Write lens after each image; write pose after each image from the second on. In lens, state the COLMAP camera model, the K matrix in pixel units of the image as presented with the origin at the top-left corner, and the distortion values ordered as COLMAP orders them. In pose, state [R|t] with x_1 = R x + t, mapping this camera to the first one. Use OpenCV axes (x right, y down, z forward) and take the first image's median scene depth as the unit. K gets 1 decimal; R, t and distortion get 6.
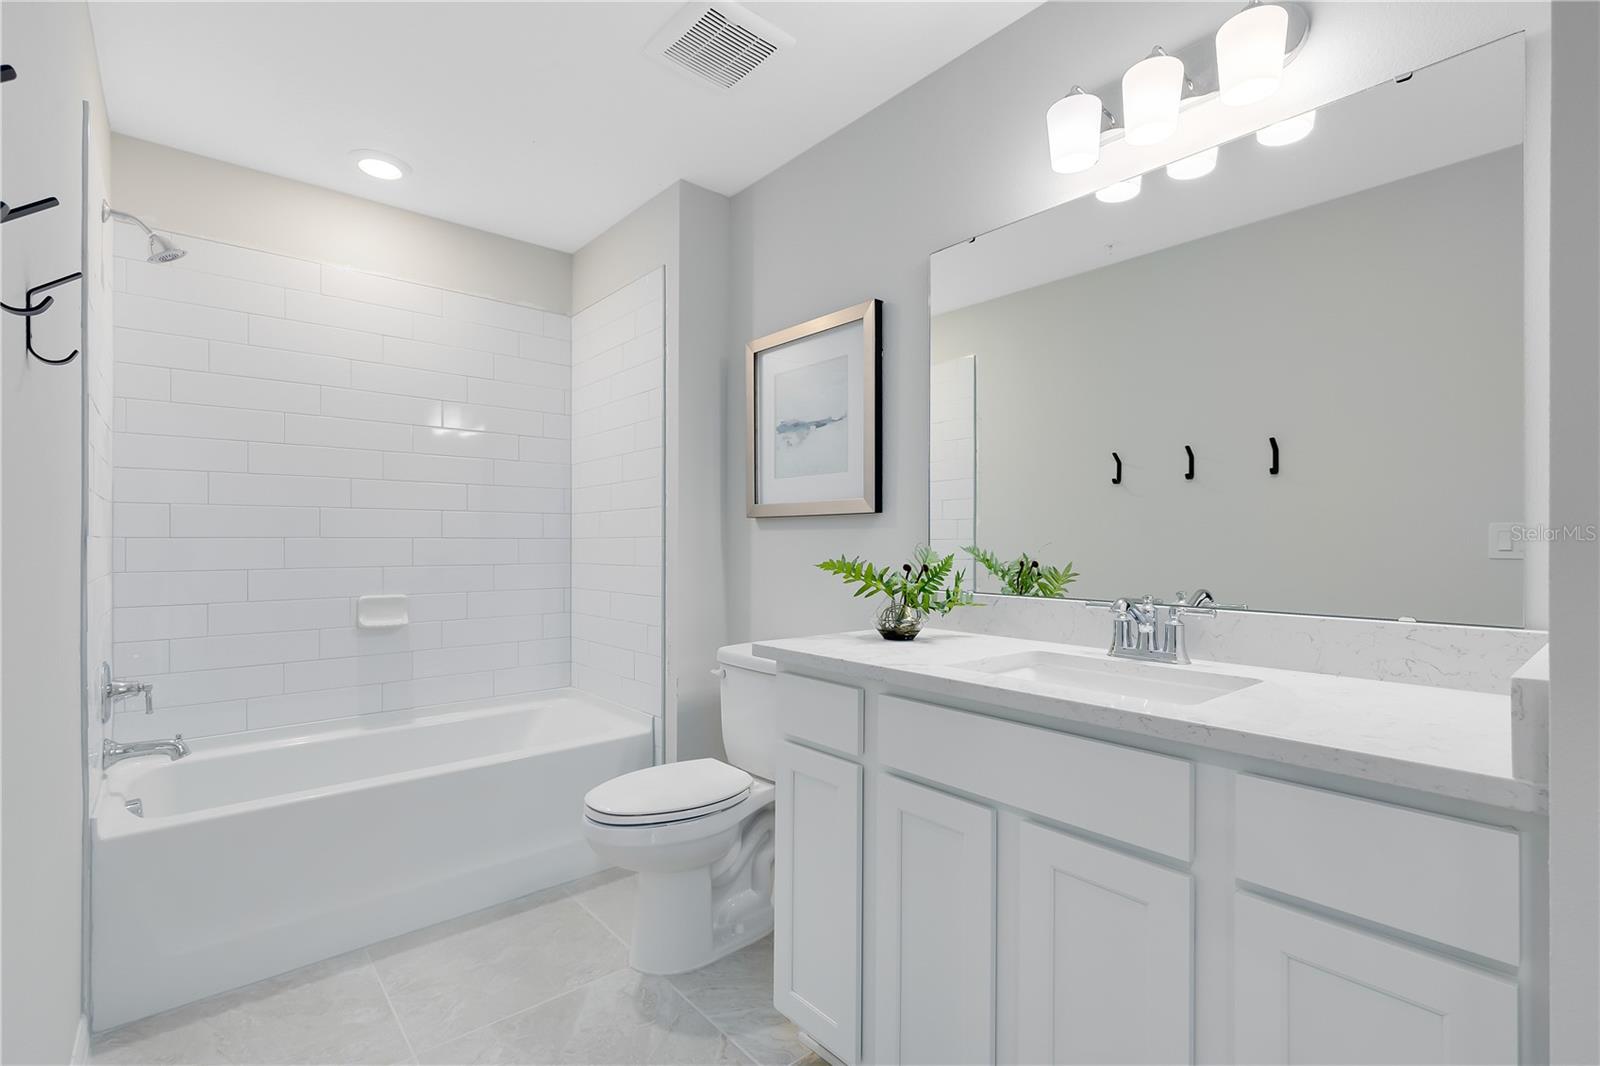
lens RADIAL K [[746.3, 0, 800.0], [0, 746.3, 533.0], [0, 0, 1]] dist [-0.000480, -0.000063]
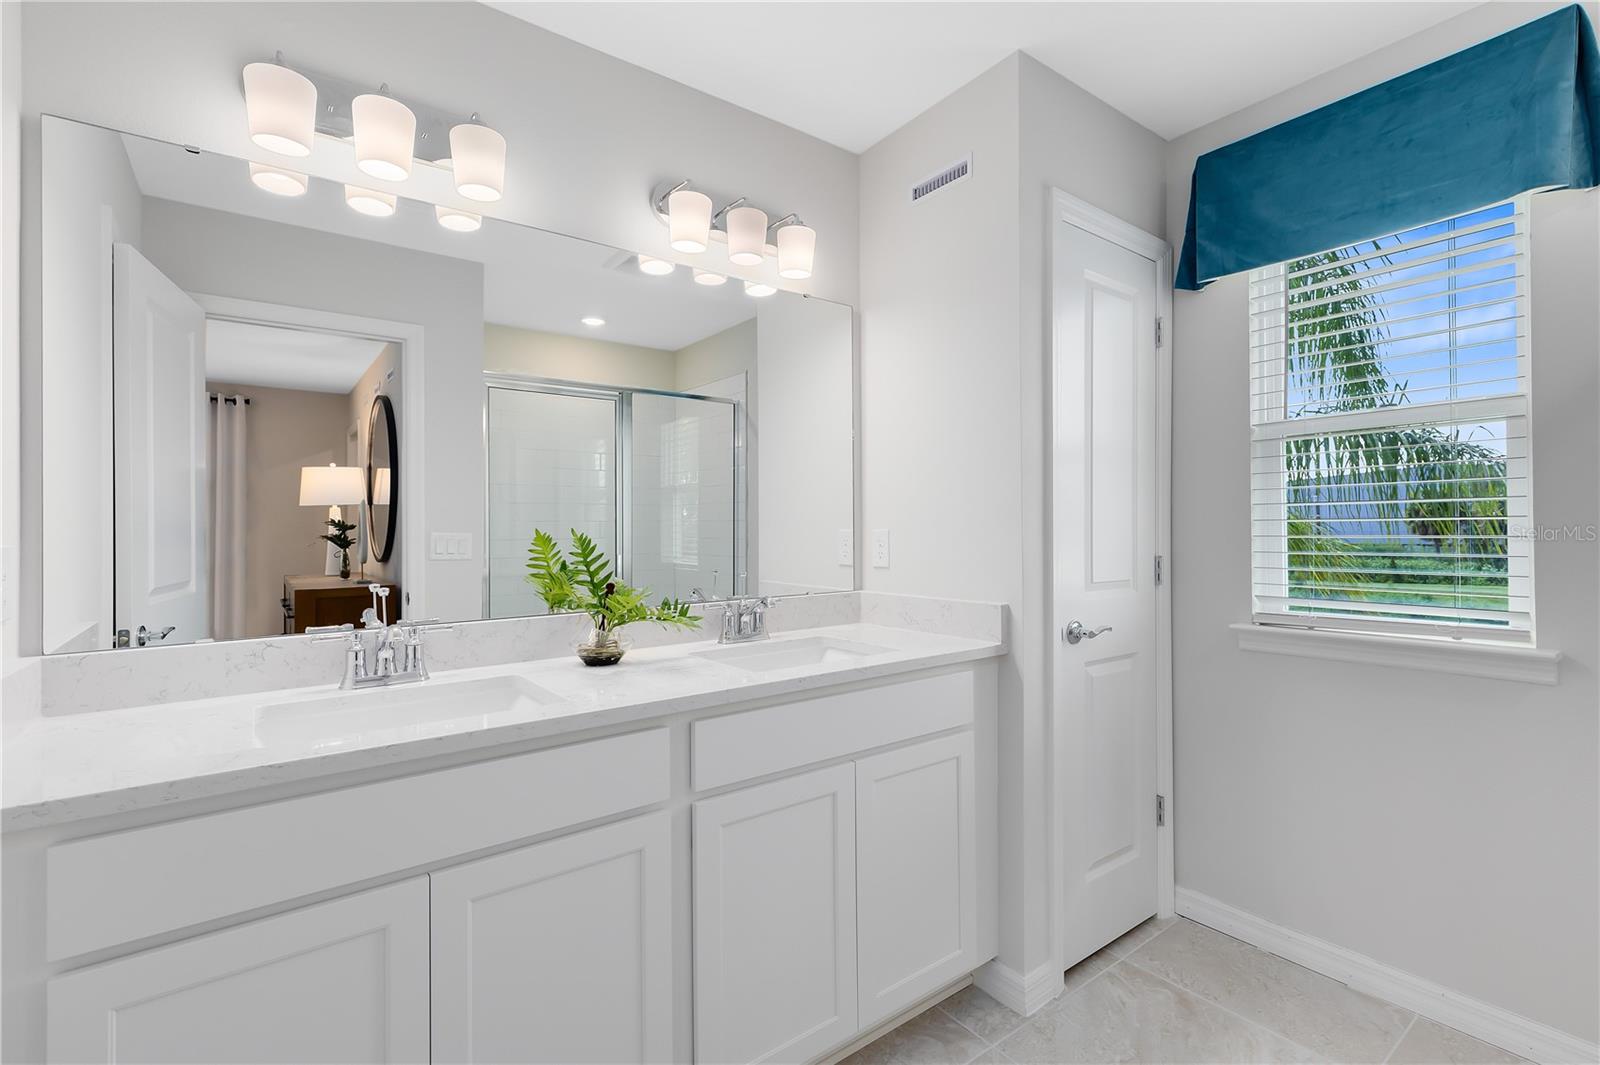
lens RADIAL K [[746.3, 0, 800.0], [0, 746.3, 532.5], [0, 0, 1]] dist [-0.000480, -0.000063]
pose [[0.051767, 0.013255, 0.998571, -0.511190], [0.017525, 0.999746, -0.014179, -0.010206], [-0.998505, 0.018234, 0.051521, 0.397954]]
